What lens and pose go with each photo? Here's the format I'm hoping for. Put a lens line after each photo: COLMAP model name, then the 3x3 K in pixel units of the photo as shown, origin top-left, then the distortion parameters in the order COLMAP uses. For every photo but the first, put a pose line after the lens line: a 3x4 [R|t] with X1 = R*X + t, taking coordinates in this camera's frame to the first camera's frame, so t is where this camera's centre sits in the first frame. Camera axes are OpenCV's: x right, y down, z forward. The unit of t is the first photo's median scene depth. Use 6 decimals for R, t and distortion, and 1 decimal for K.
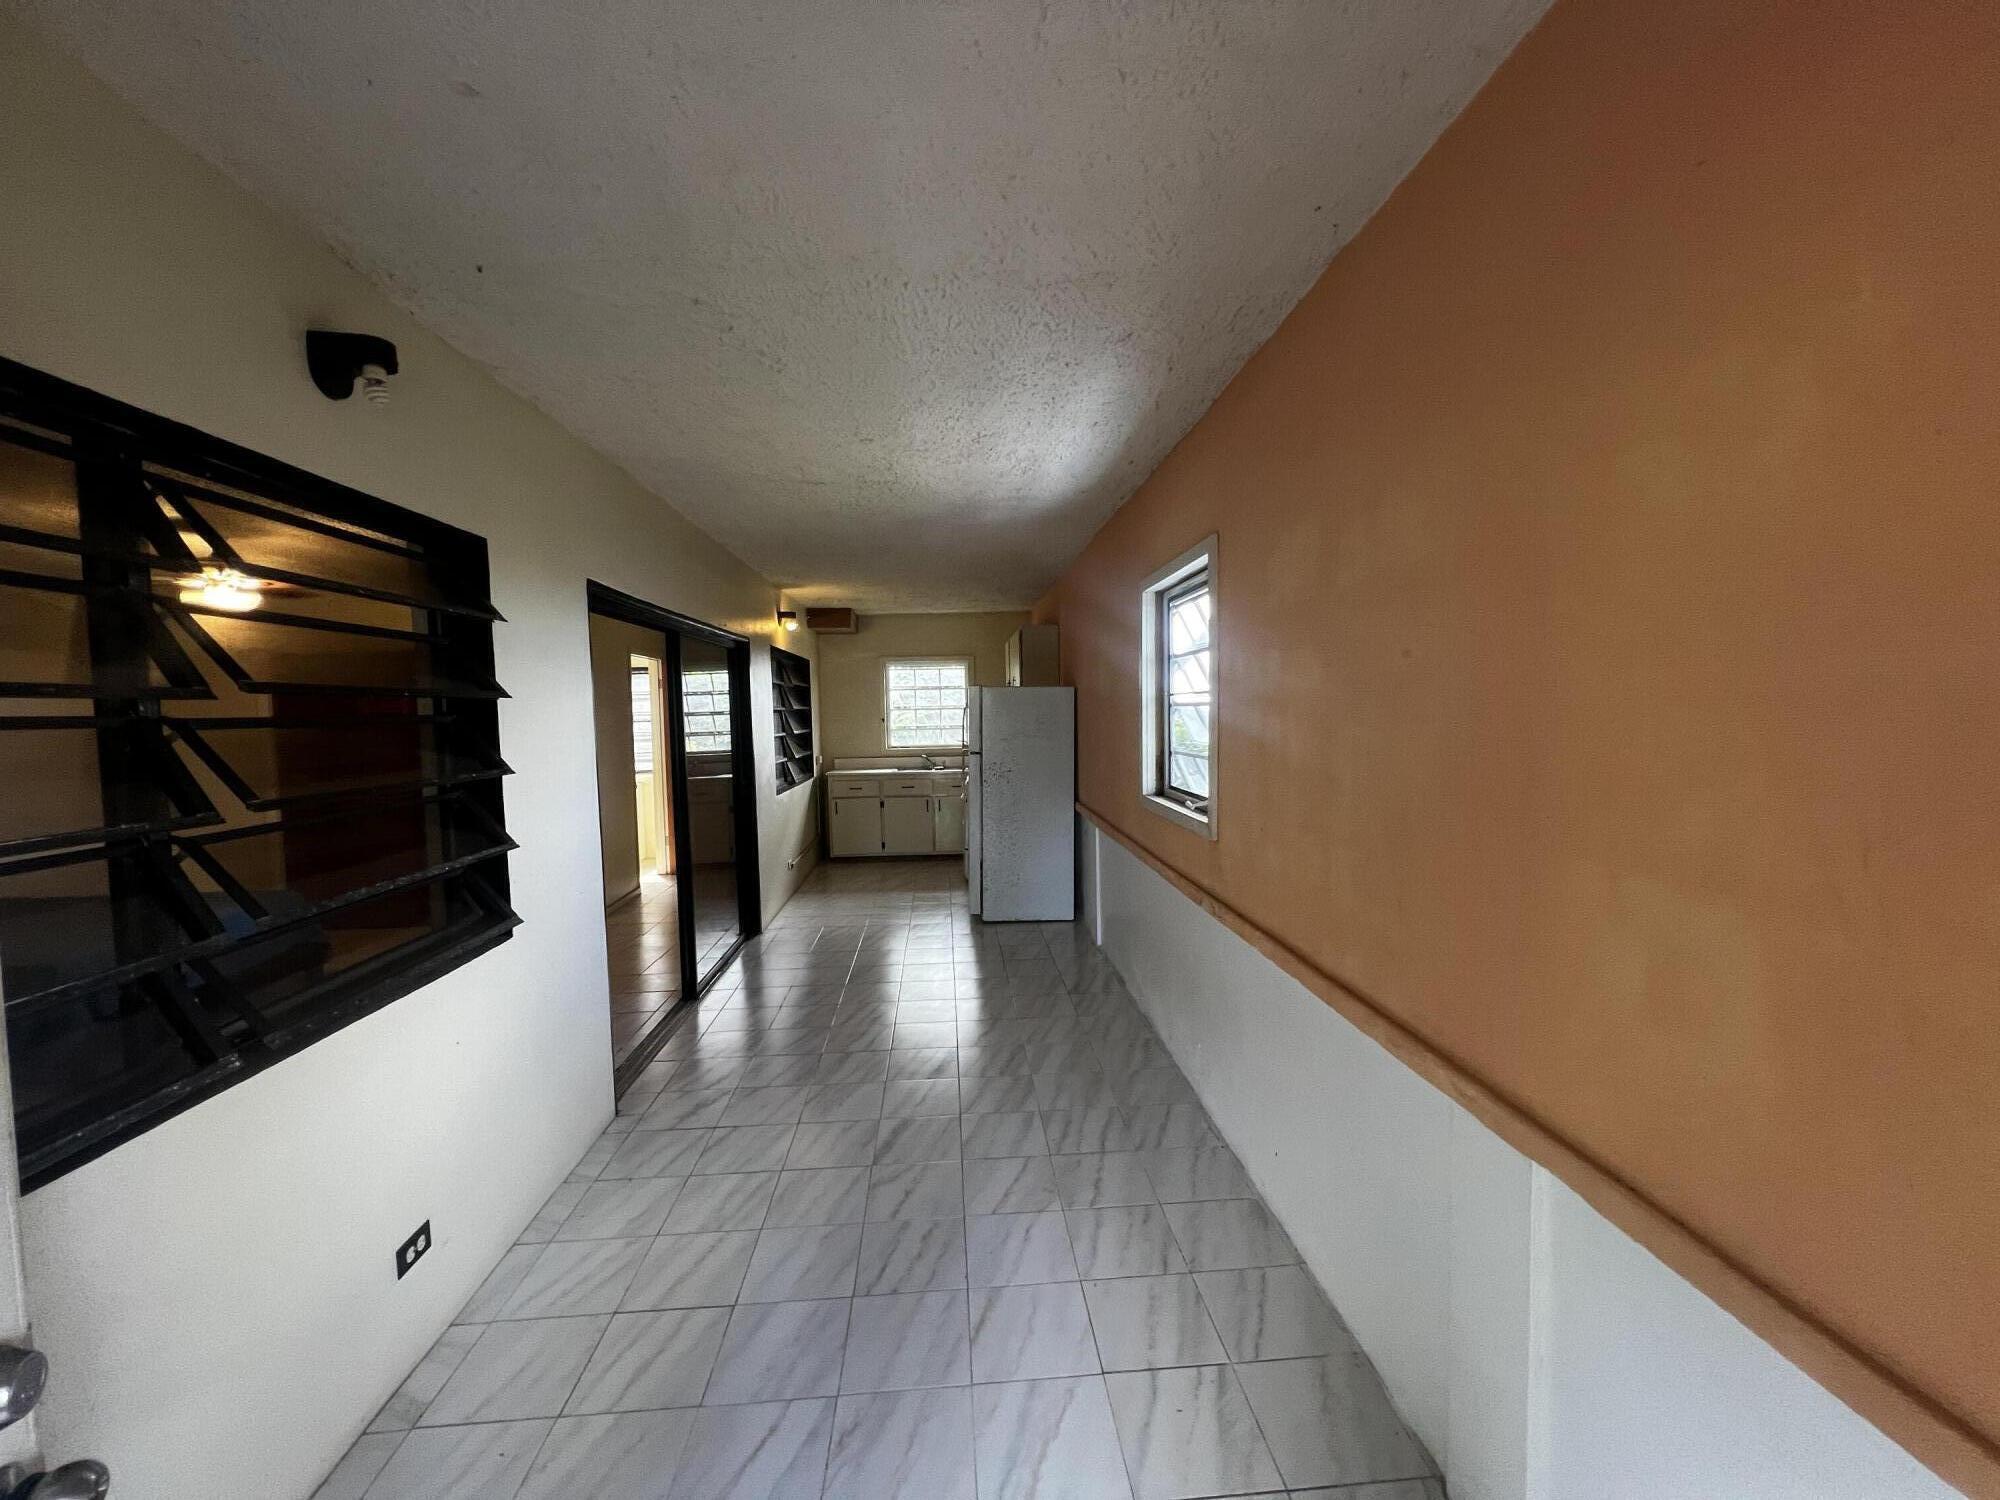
lens RADIAL K [[771.4, 0, 1000.0], [0, 771.4, 750.0], [0, 0, 1]] dist [0.000210, -0.000027]
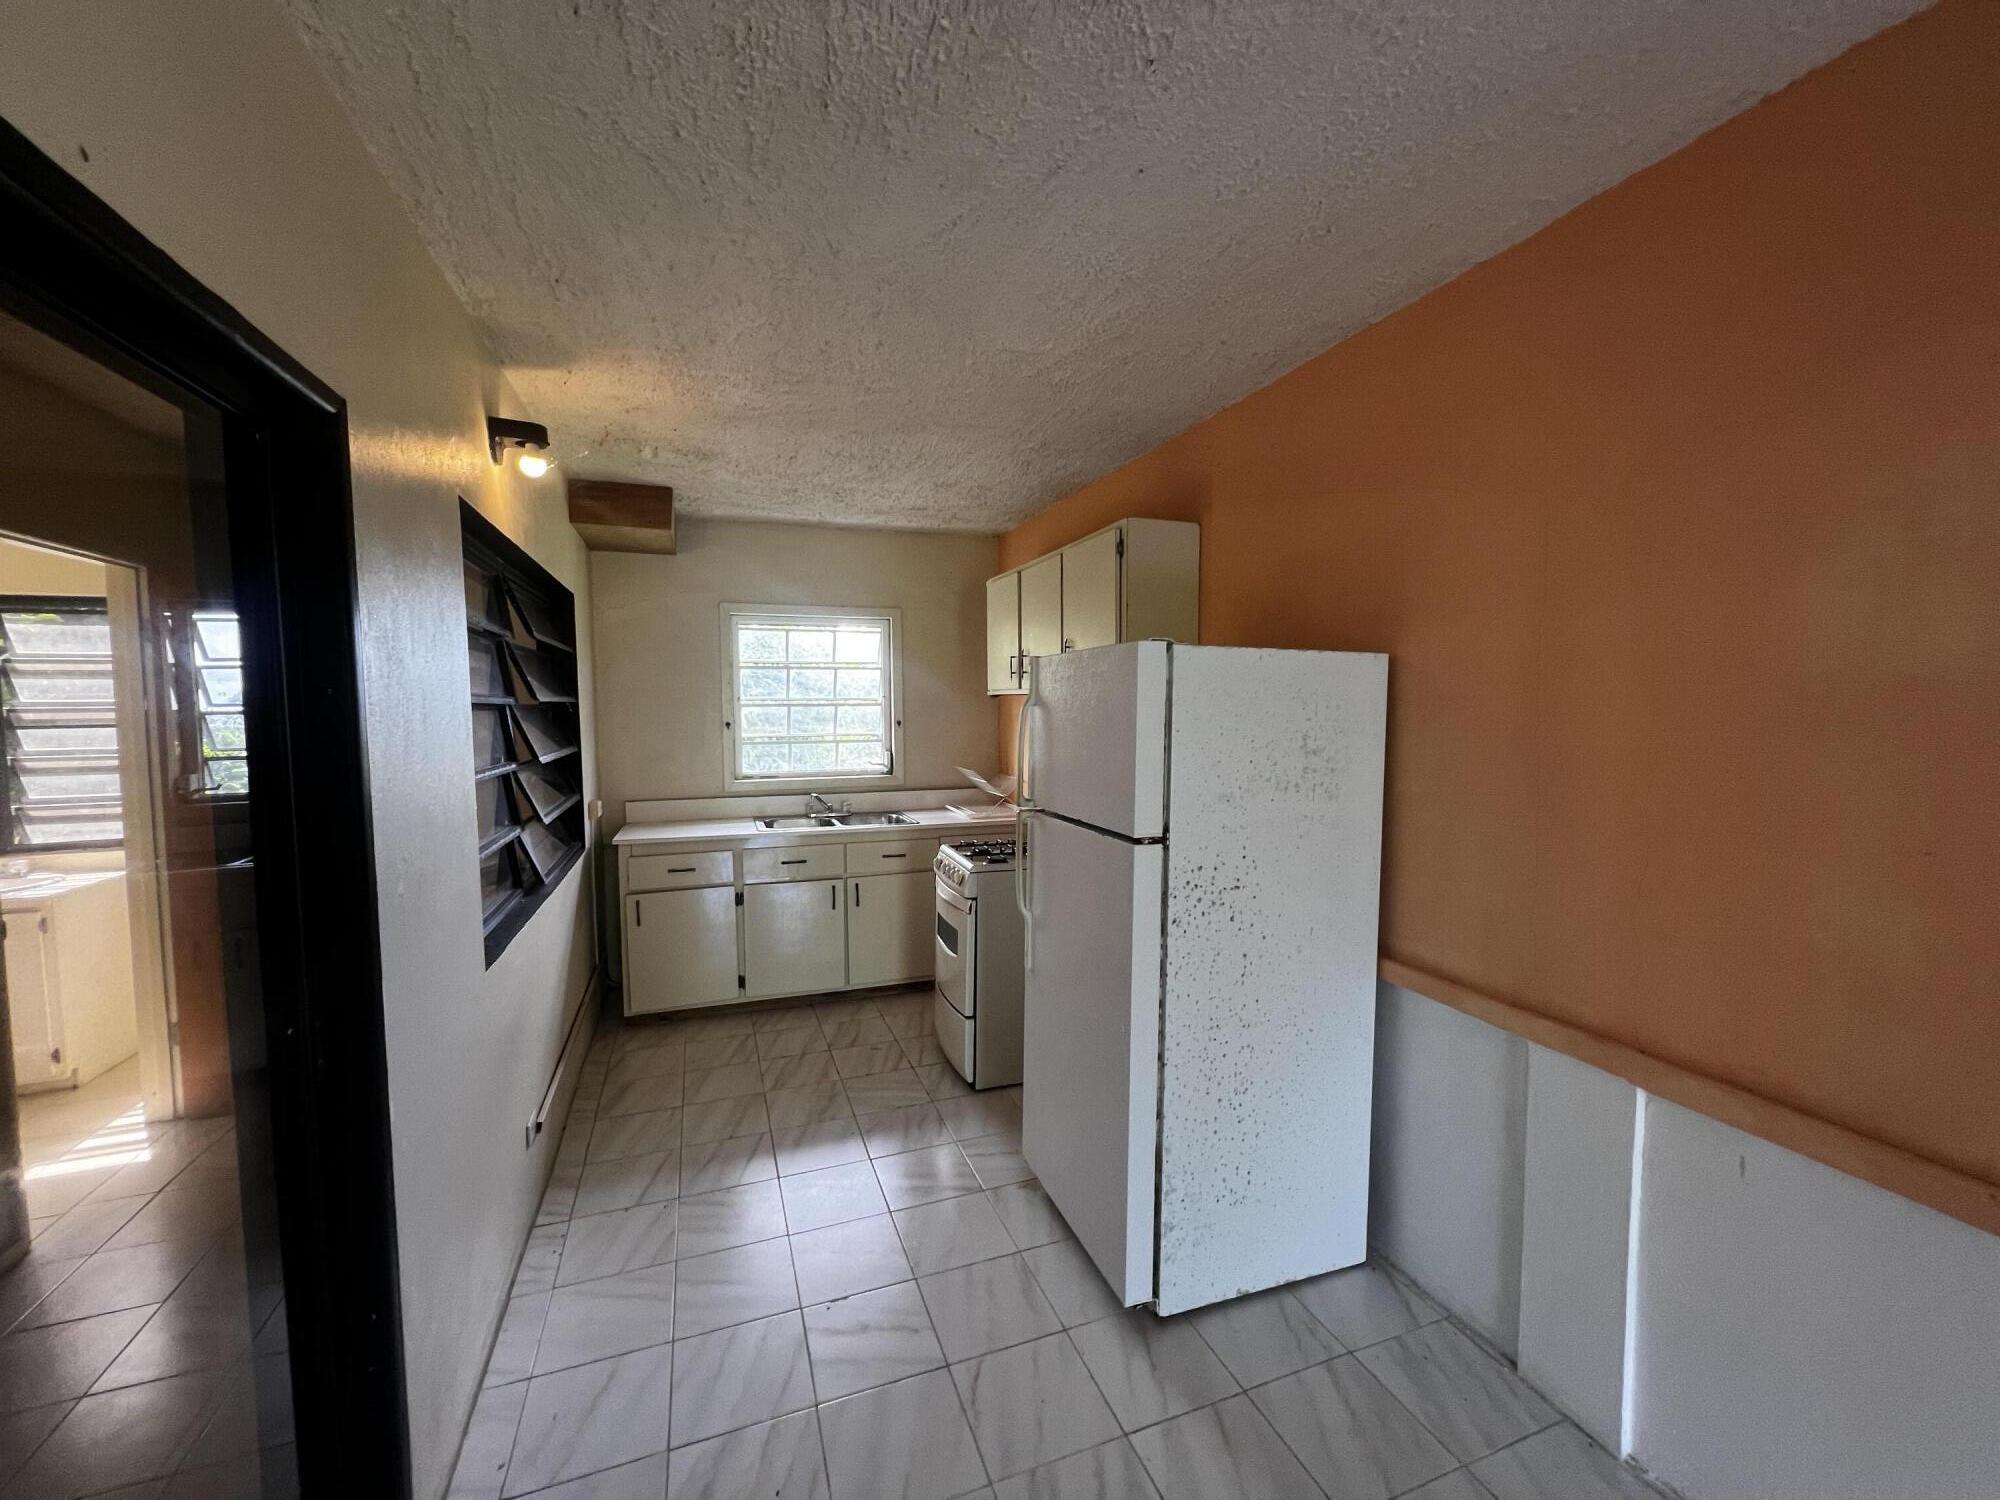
lens RADIAL K [[788.3, 0, 1000.0], [0, 788.3, 750.0], [0, 0, 1]] dist [-0.002082, -0.000224]
pose [[0.960820, -0.001468, 0.277168, -0.134825], [0.000328, 0.999991, 0.004160, -0.026173], [-0.277172, -0.003906, 0.960812, 0.484522]]
